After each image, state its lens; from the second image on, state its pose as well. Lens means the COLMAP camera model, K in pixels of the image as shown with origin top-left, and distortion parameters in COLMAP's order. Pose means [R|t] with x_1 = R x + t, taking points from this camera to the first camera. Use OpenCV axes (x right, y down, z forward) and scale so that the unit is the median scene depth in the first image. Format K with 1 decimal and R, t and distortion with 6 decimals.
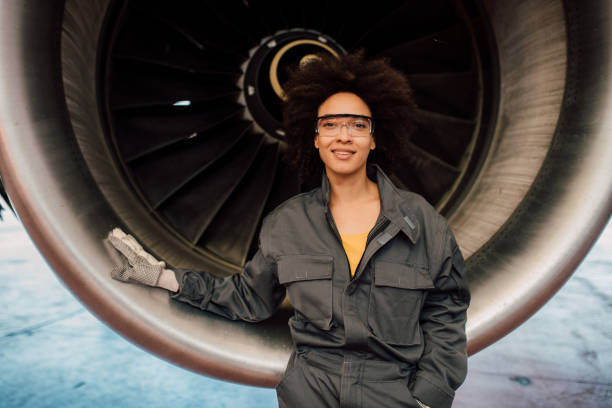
lens RADIAL K [[598.1, 0, 306.0], [0, 598.1, 204.0], [0, 0, 1]] dist [-0.016037, 0.020759]
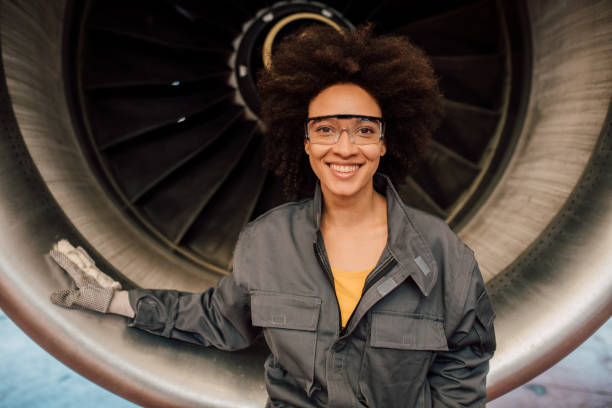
lens RADIAL K [[598.1, 0, 306.0], [0, 598.1, 204.0], [0, 0, 1]] dist [-0.016037, 0.020759]
pose [[0.999382, 0.028758, -0.020223, 0.028696], [-0.027877, 0.998704, 0.042592, -0.045587], [0.021422, -0.042002, 0.998888, 0.158613]]
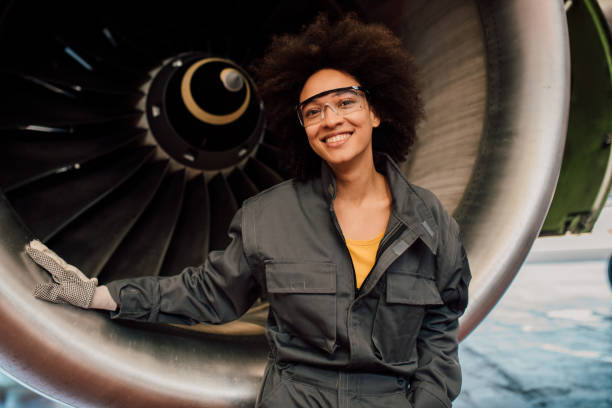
lens RADIAL K [[598.1, 0, 306.0], [0, 598.1, 204.0], [0, 0, 1]] dist [-0.016037, 0.020759]
pose [[0.961478, -0.021718, 0.274021, -0.156086], [0.057318, 0.990801, -0.122589, 0.095650], [-0.268838, 0.133573, 0.953879, 0.103651]]
